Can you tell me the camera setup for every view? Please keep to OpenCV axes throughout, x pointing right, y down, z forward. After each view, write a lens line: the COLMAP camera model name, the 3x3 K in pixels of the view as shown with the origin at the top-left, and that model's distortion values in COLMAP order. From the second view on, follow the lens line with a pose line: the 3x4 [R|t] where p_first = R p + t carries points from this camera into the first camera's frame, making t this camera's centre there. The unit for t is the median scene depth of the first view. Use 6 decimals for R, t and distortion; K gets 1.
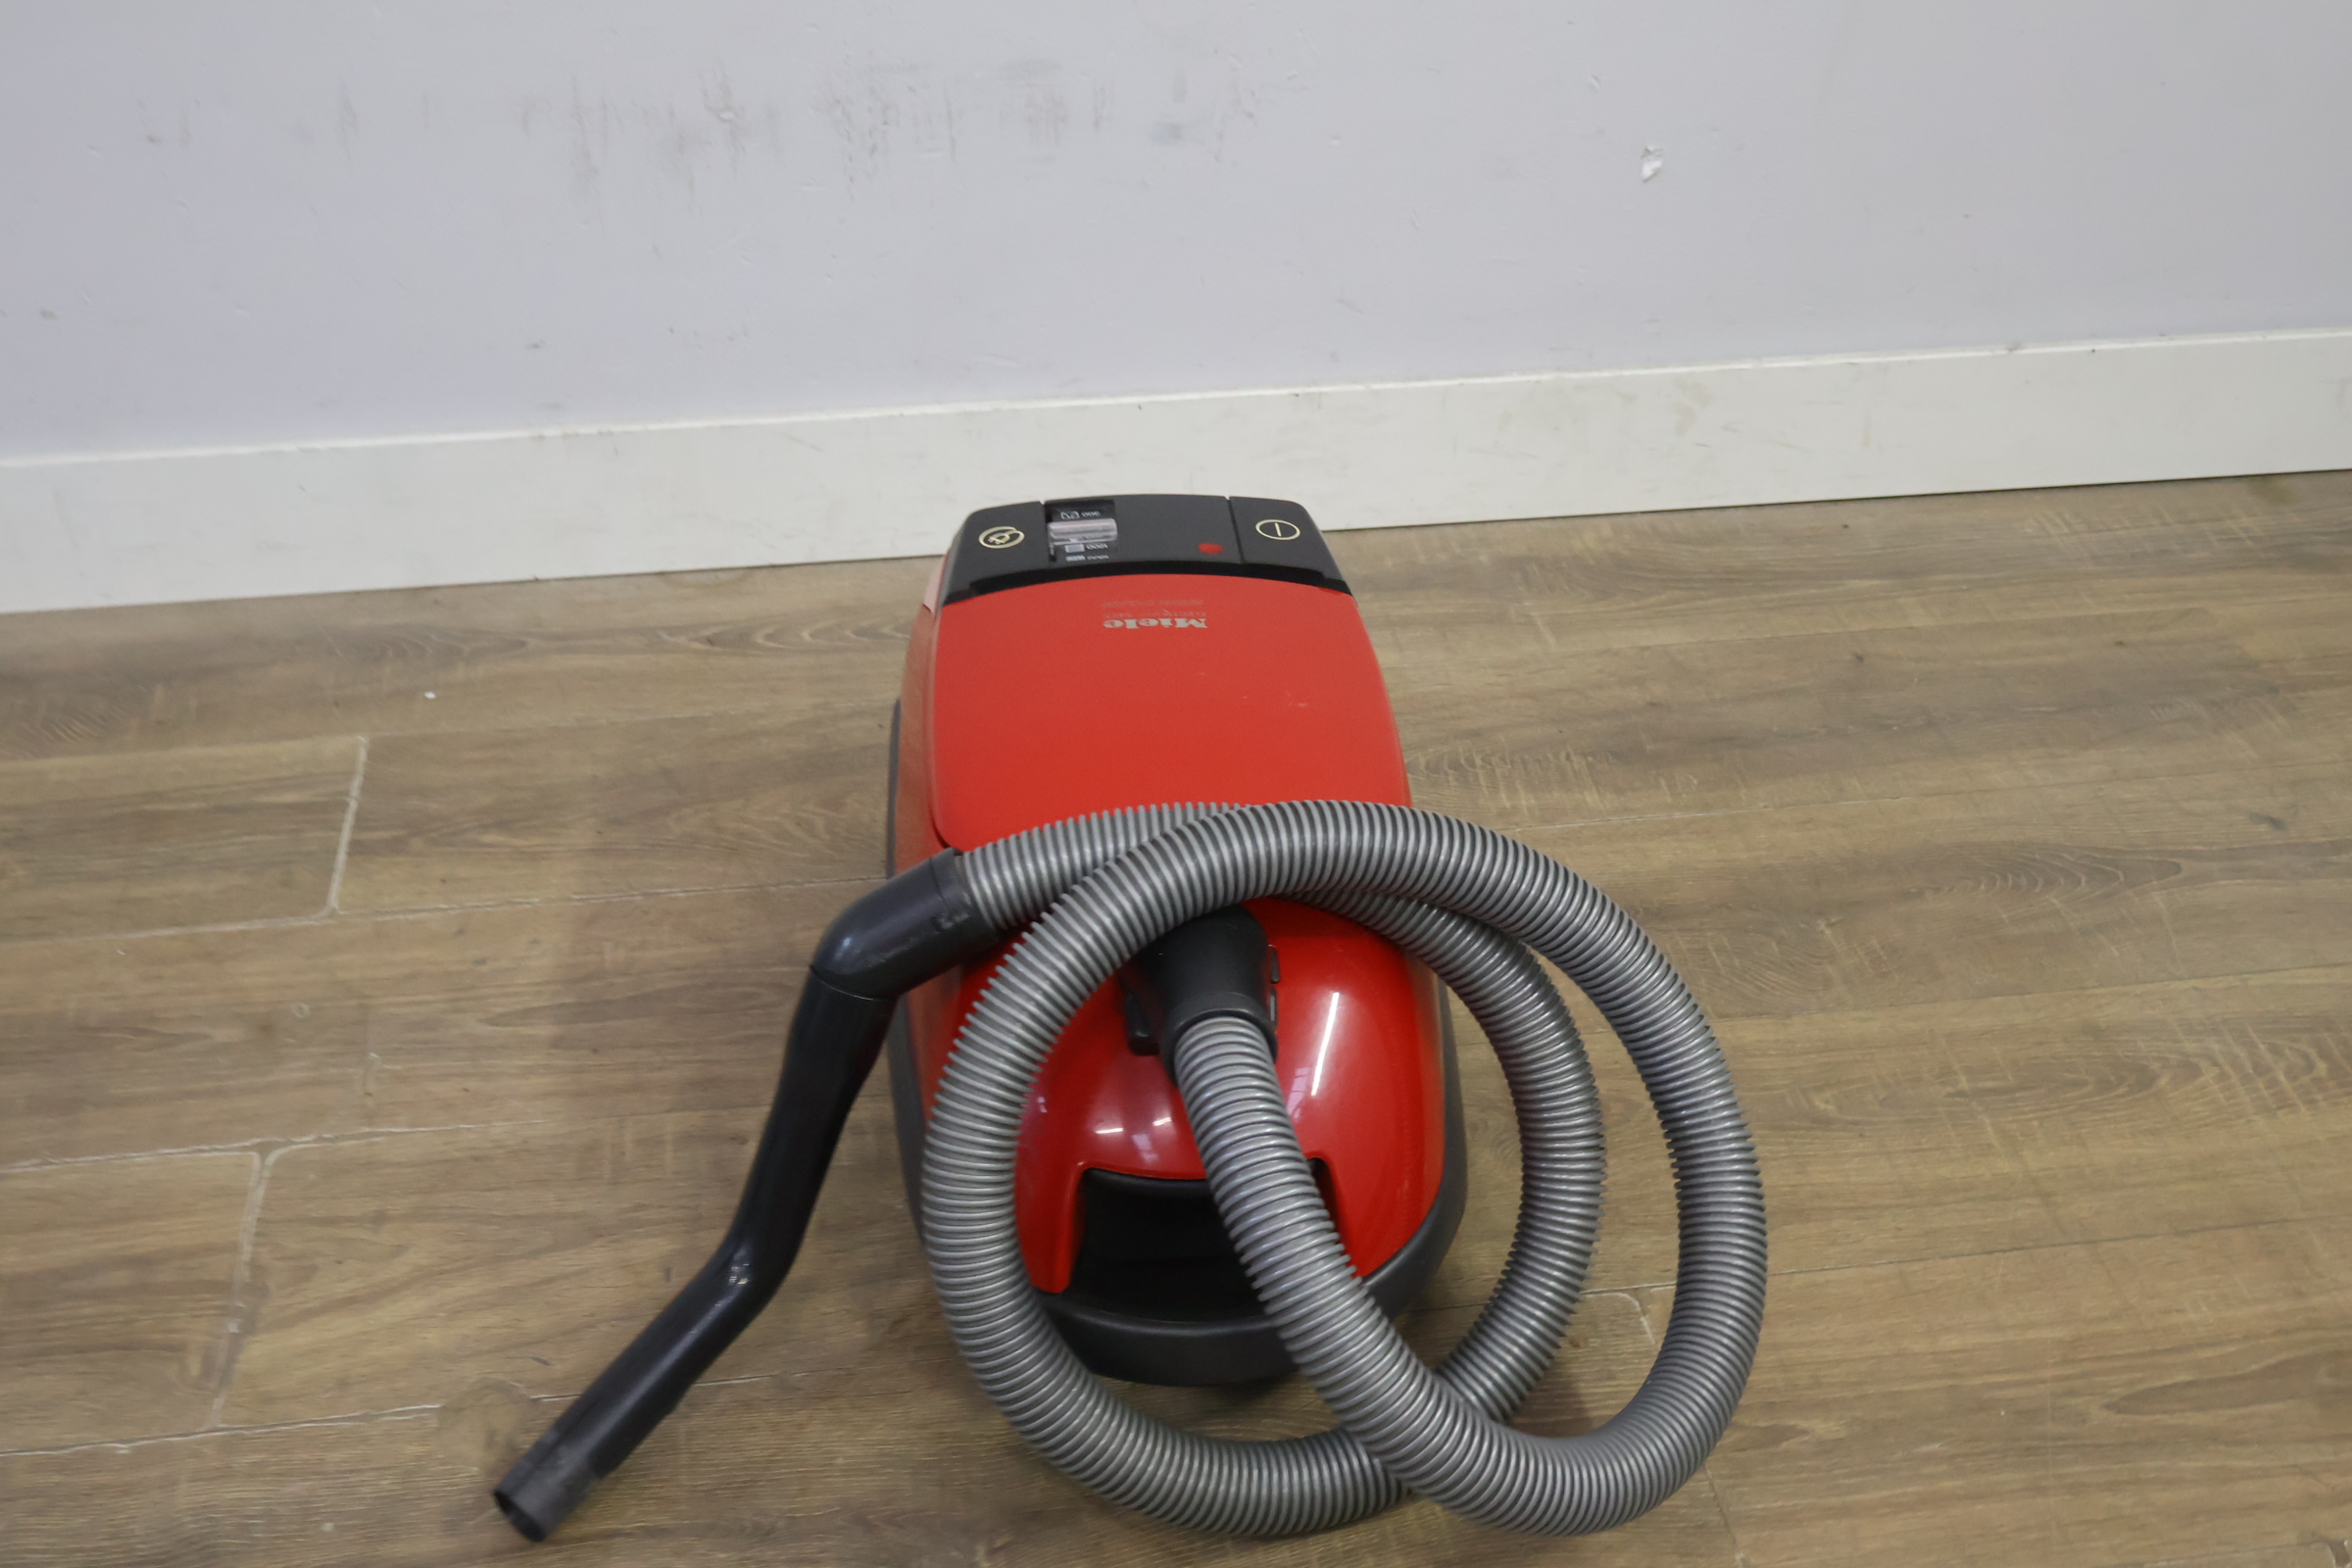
lens RADIAL K [[2574.9, 0, 1171.3], [0, 2574.9, 778.1], [0, 0, 1]] dist [-0.006613, 0.000000]
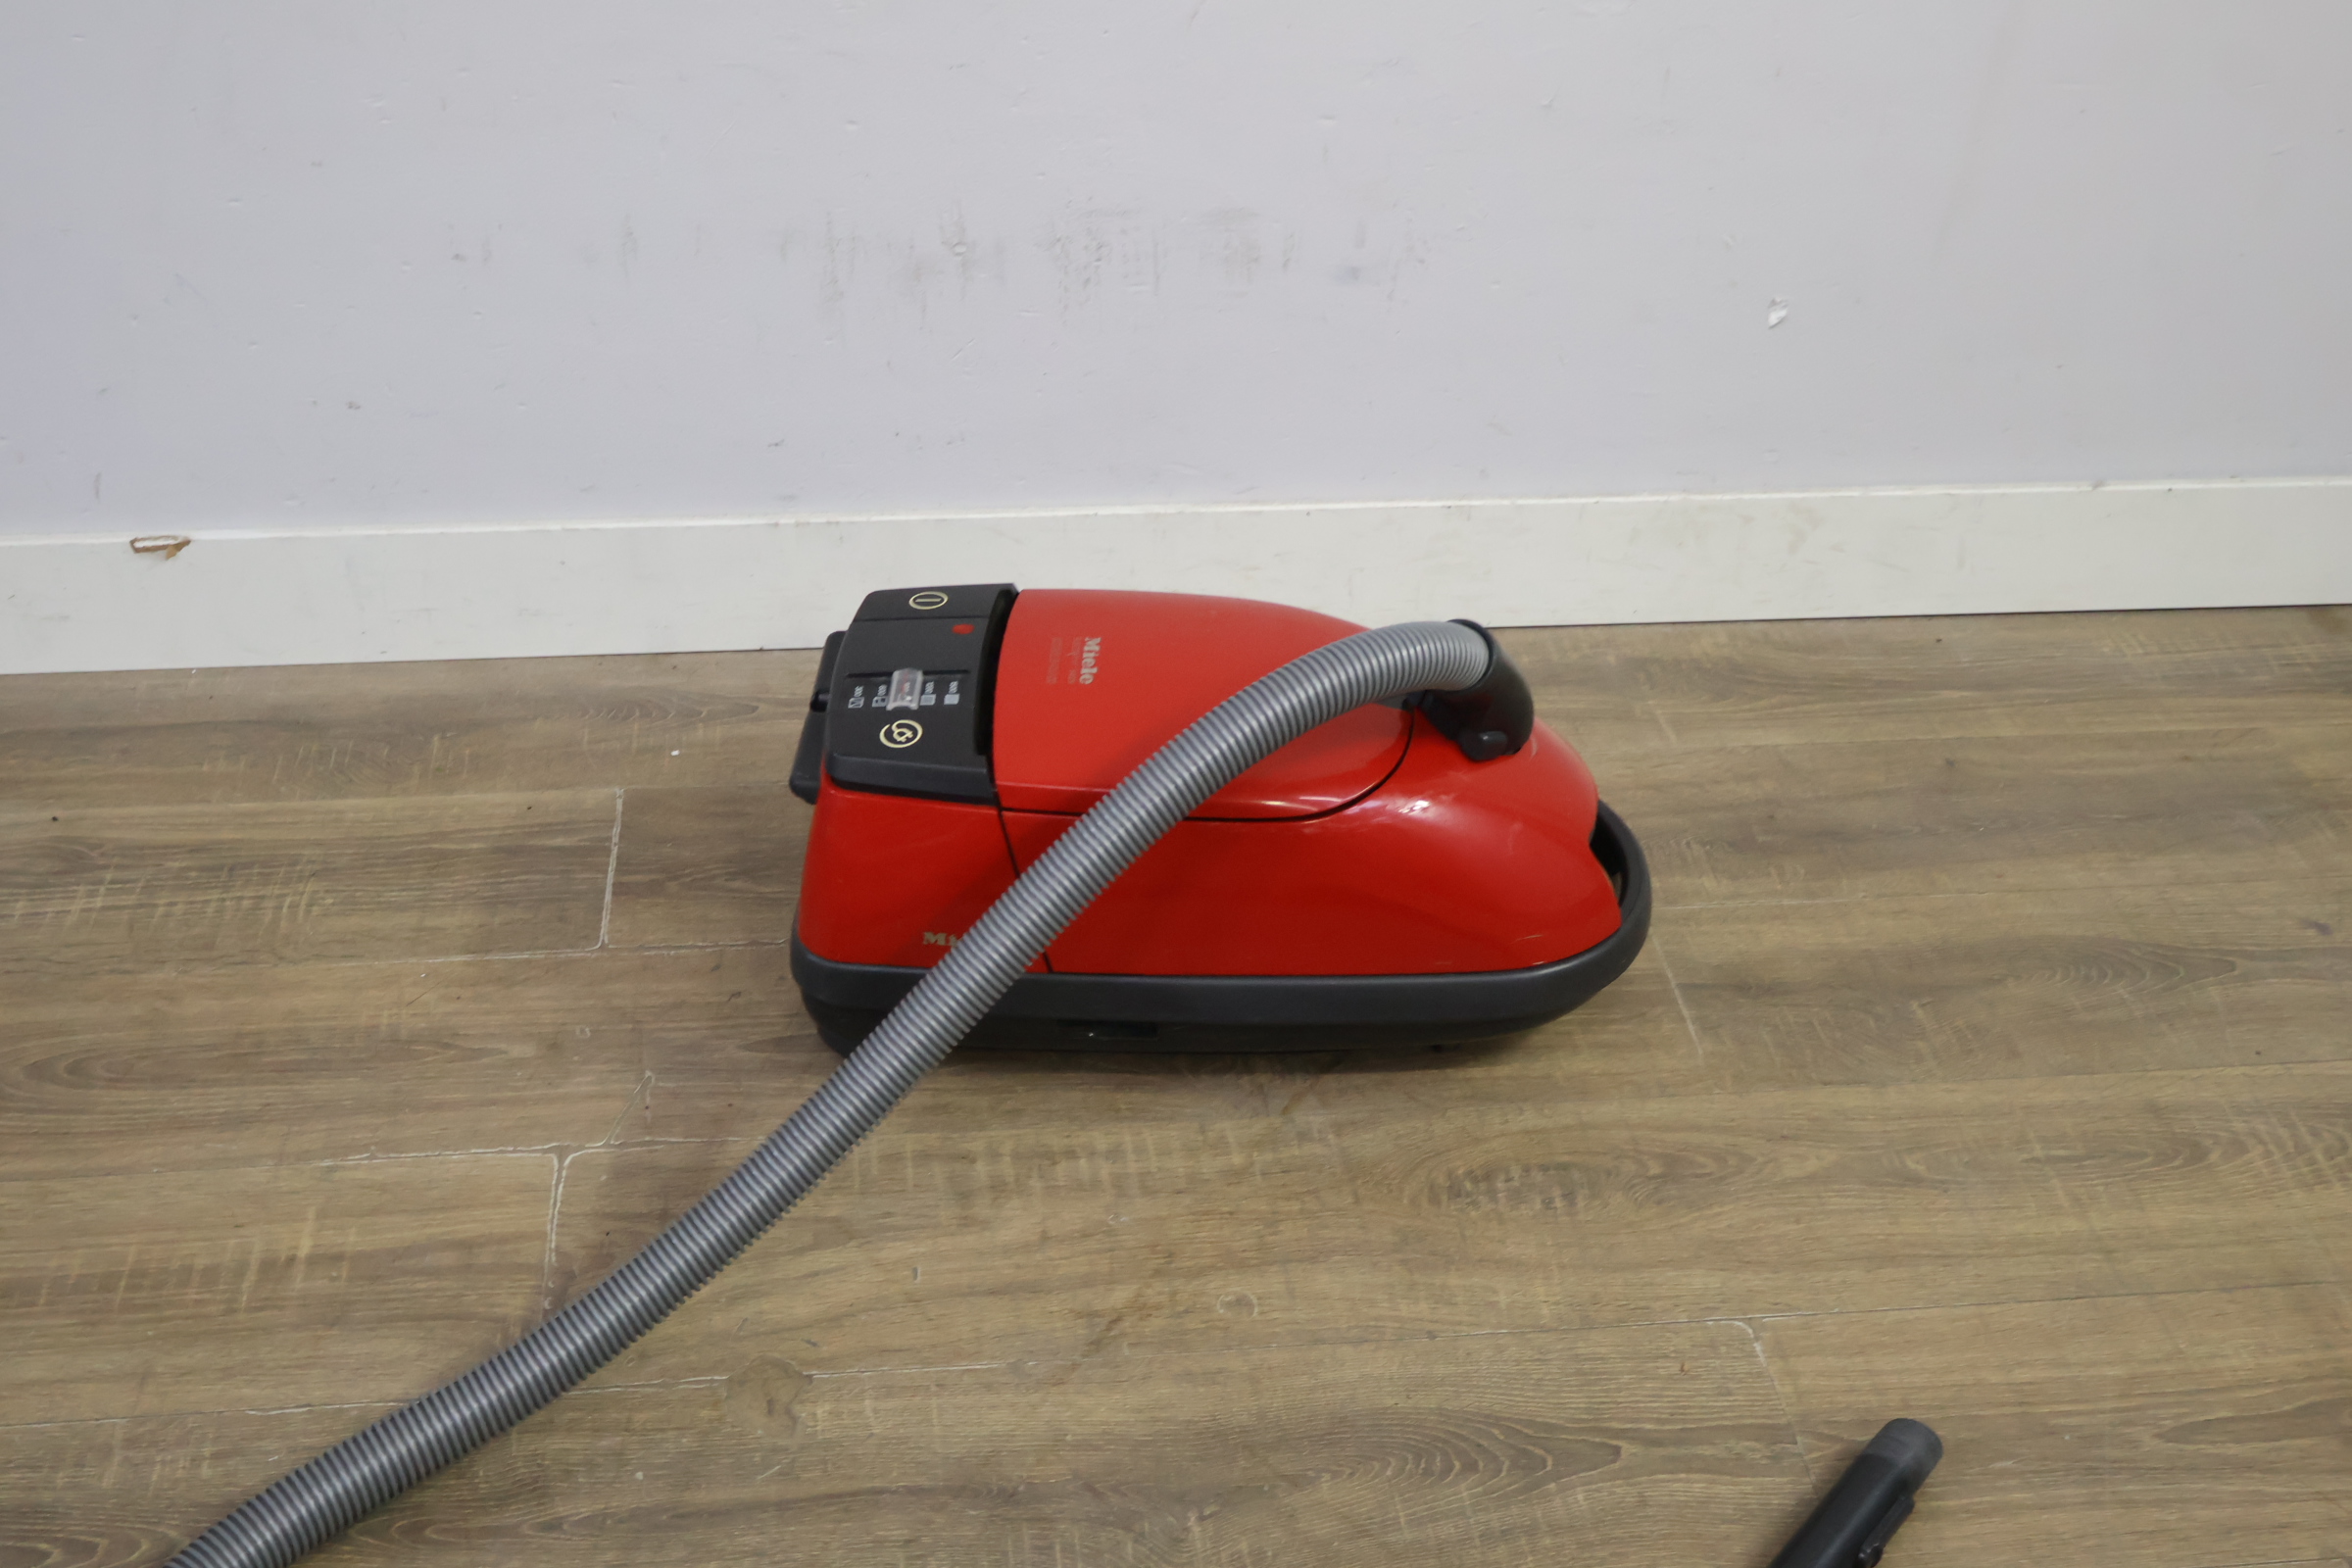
lens RADIAL K [[2574.9, 0, 1170.7], [0, 2574.9, 786.3], [0, 0, 1]] dist [-0.006613, 0.000000]
pose [[0.999203, 0.035619, -0.018026, -0.056425], [-0.035757, 0.999334, -0.007348, -0.018995], [0.017752, 0.007987, 0.999811, -0.135936]]
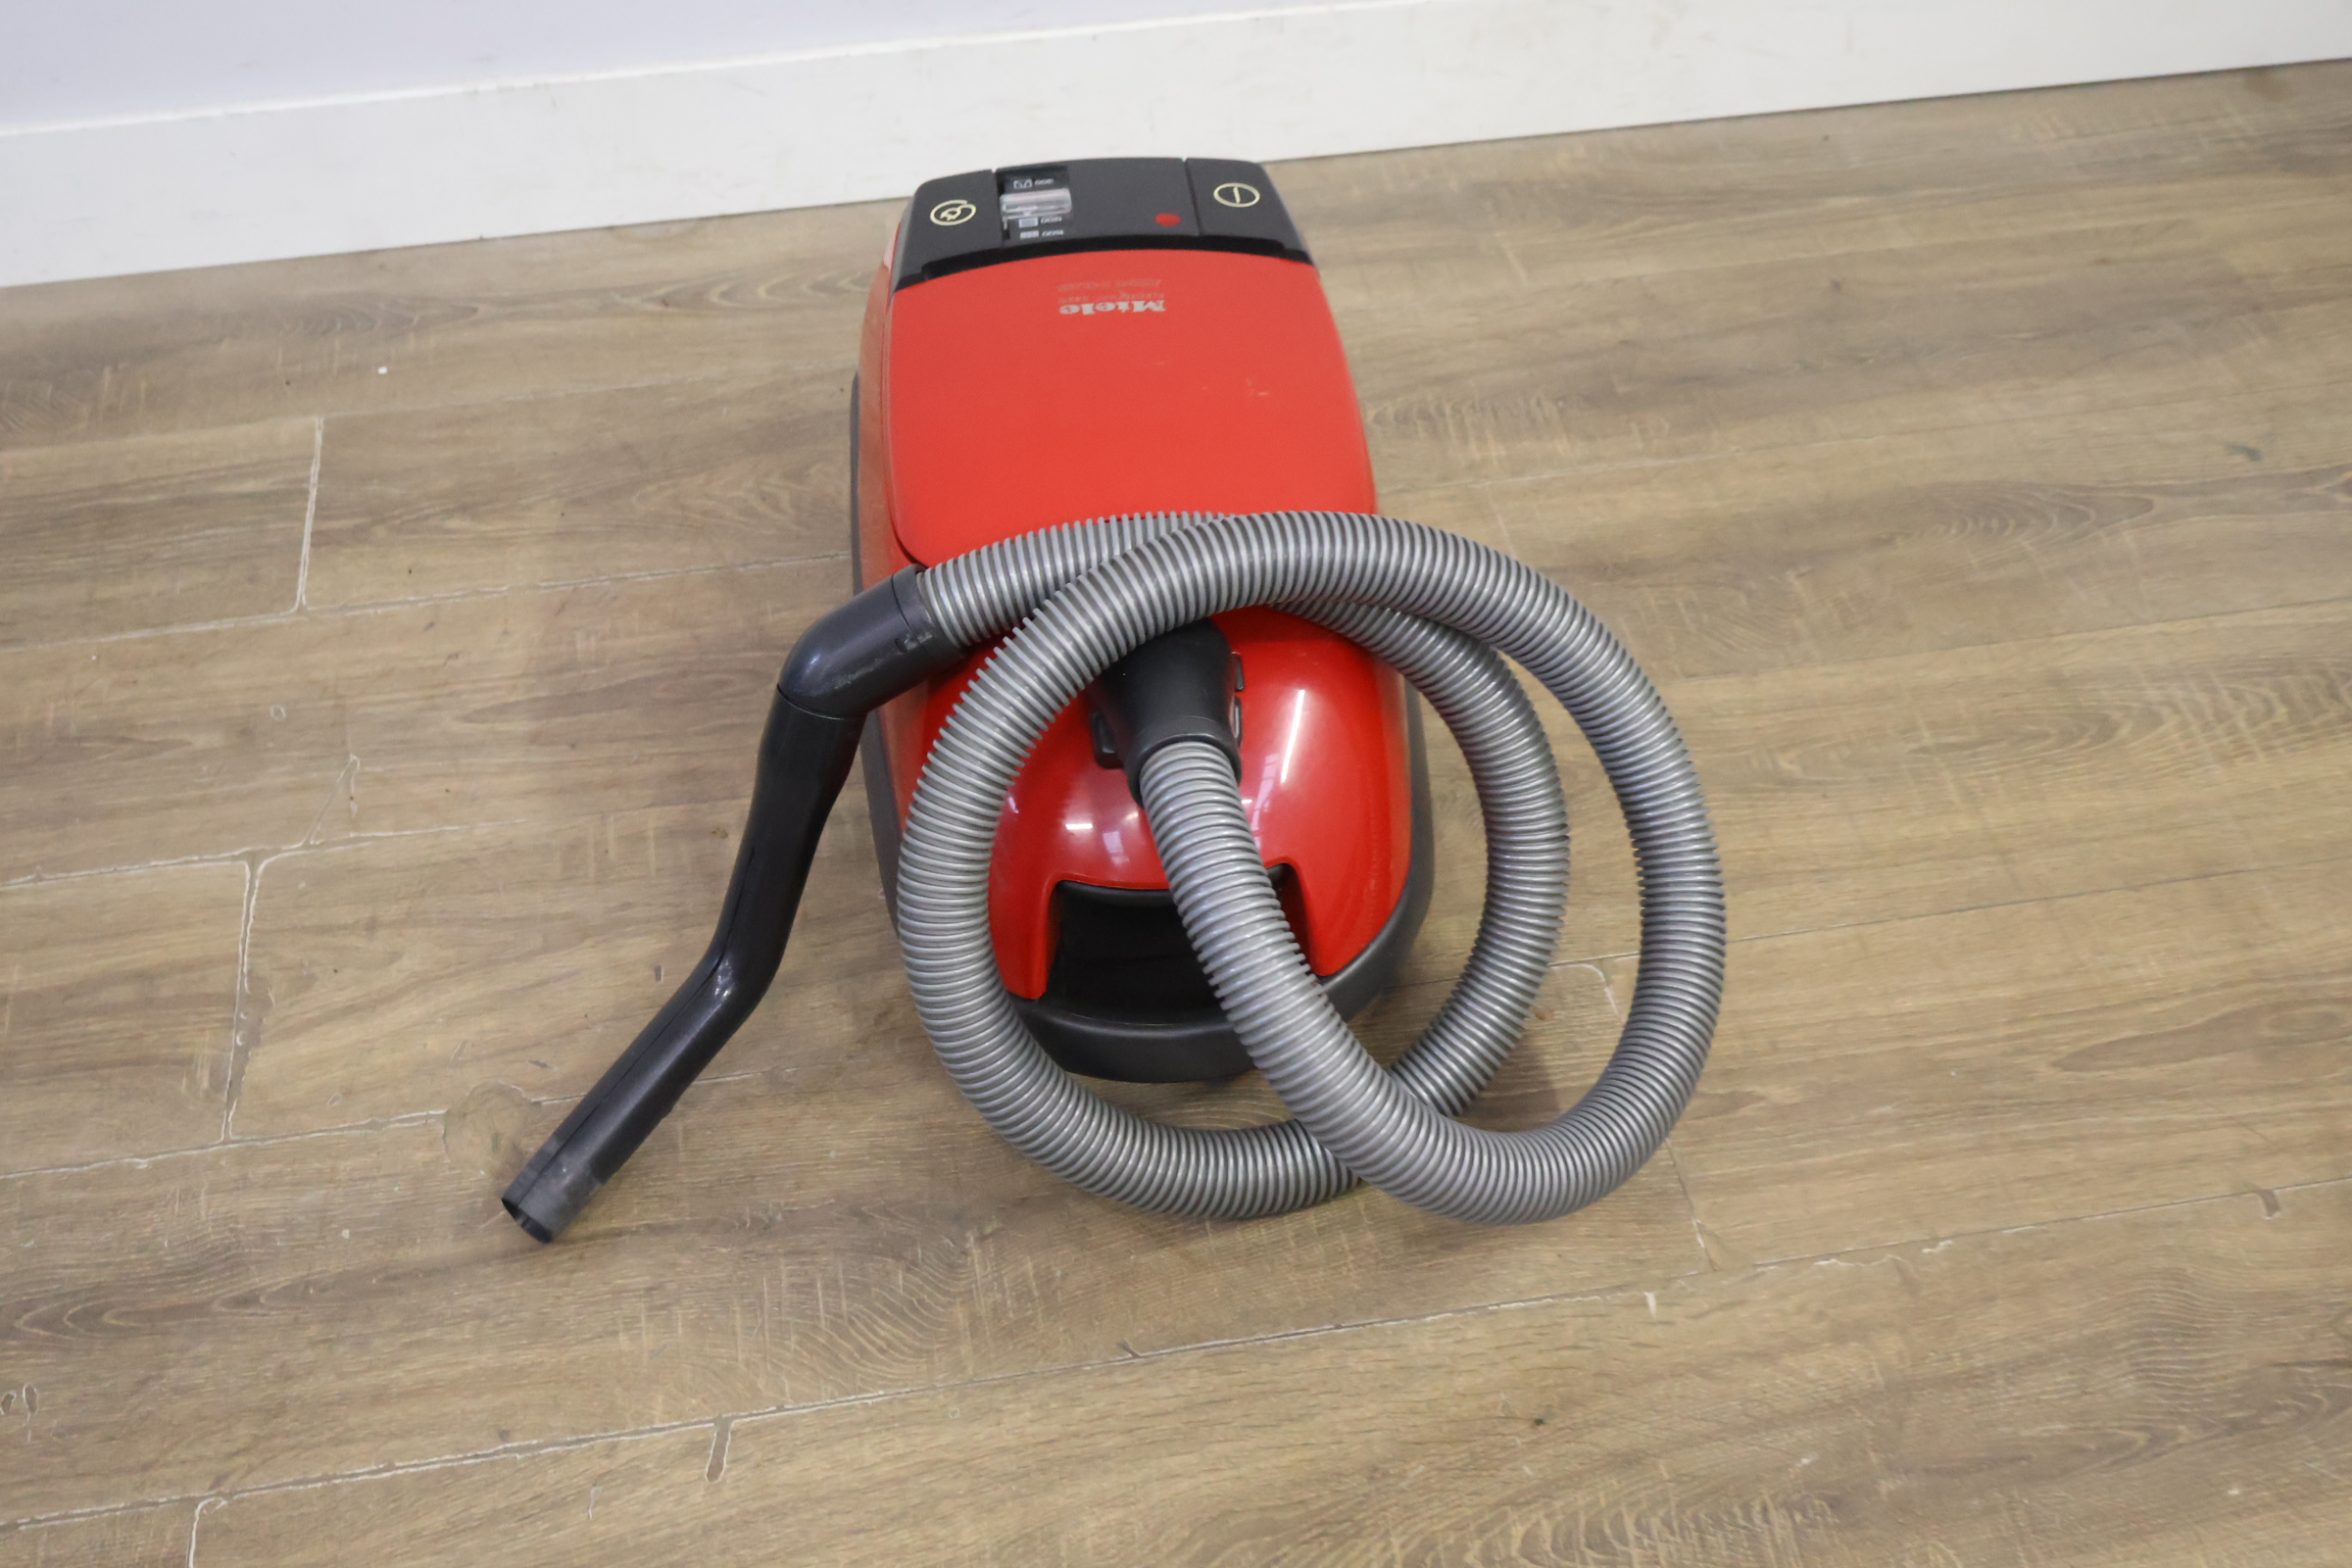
lens RADIAL K [[2574.9, 0, 1168.8], [0, 2574.9, 785.1], [0, 0, 1]] dist [-0.006613, 0.000000]
pose [[0.999571, -0.029275, -0.000416, 0.009147], [0.028863, 0.982899, 0.181868, -0.051929], [-0.004916, -0.181802, 0.983323, 0.003156]]
